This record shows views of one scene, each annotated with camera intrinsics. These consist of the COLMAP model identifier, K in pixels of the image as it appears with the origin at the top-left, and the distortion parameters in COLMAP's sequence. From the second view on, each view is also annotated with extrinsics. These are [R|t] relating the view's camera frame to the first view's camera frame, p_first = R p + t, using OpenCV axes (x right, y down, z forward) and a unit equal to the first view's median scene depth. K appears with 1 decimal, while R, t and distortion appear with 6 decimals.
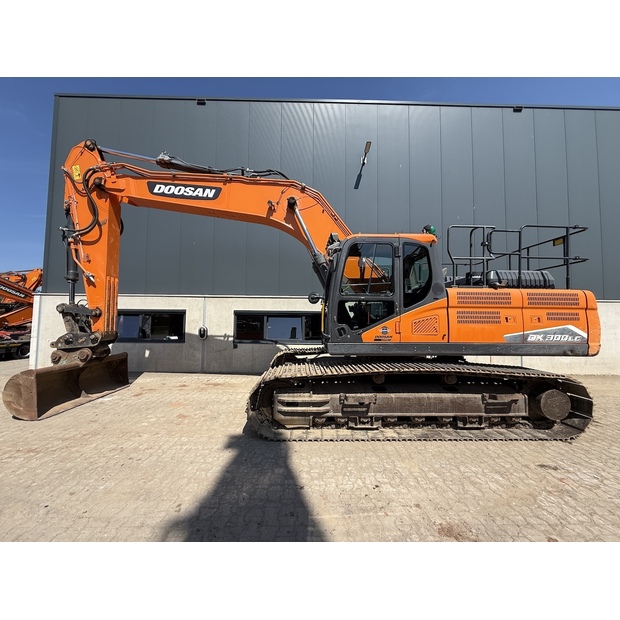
lens RADIAL K [[247.1, 0, 307.8], [0, 247.1, 307.6], [0, 0, 1]] dist [0.001297, -0.000085]
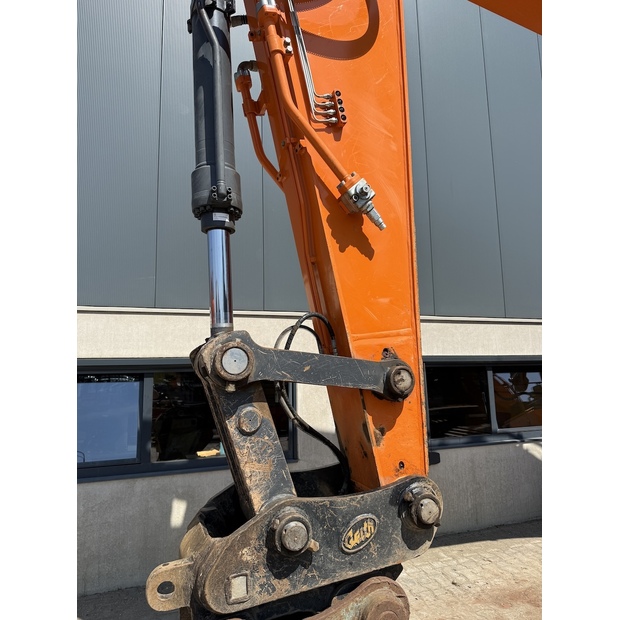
lens RADIAL K [[441.7, 0, 308.3], [0, 441.7, 307.3], [0, 0, 1]] dist [0.009243, -0.021603]
pose [[0.944245, 0.019356, 0.328674, -1.364163], [0.011309, 0.995775, -0.091133, -0.007330], [-0.329049, 0.089769, 0.940036, 0.895880]]
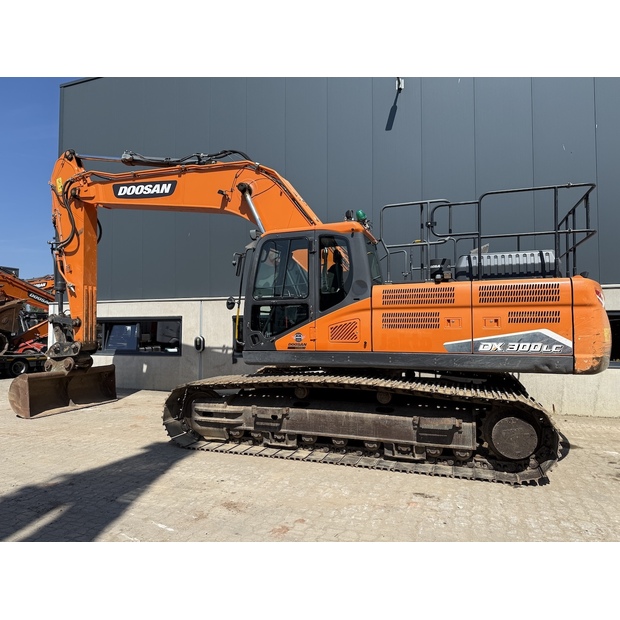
lens RADIAL K [[434.3, 0, 307.2], [0, 434.3, 307.9], [0, 0, 1]] dist [0.084172, -0.117912]
pose [[0.928440, -0.029834, -0.370282, 0.898440], [0.032214, 0.999481, 0.000245, -0.011557], [0.370083, -0.012156, 0.928919, -0.420142]]
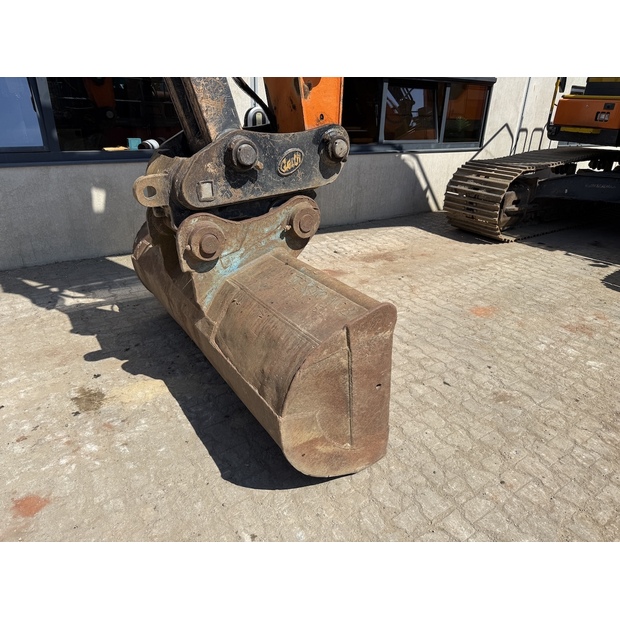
lens RADIAL K [[435.2, 0, 313.0], [0, 435.2, 308.9], [0, 0, 1]] dist [0.071770, -0.098730]
pose [[0.833098, -0.215855, 0.509268, -1.479745], [-0.054613, 0.884111, 0.464074, 0.071605], [-0.550423, -0.414432, 0.724763, 0.790349]]
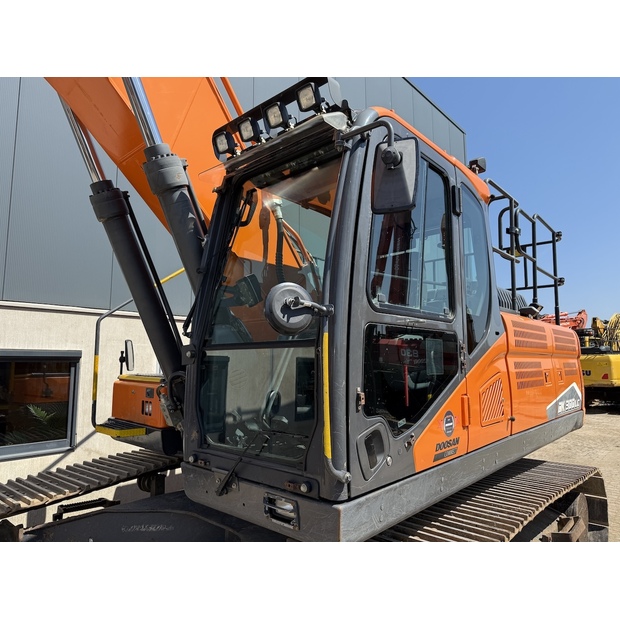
lens RADIAL K [[441.7, 0, 308.3], [0, 441.7, 307.3], [0, 0, 1]] dist [0.009243, -0.021603]
pose [[0.689065, 0.081525, 0.720099, -0.253149], [-0.029530, 0.995986, -0.084501, -0.006850], [-0.724097, 0.036963, 0.688707, 0.705502]]
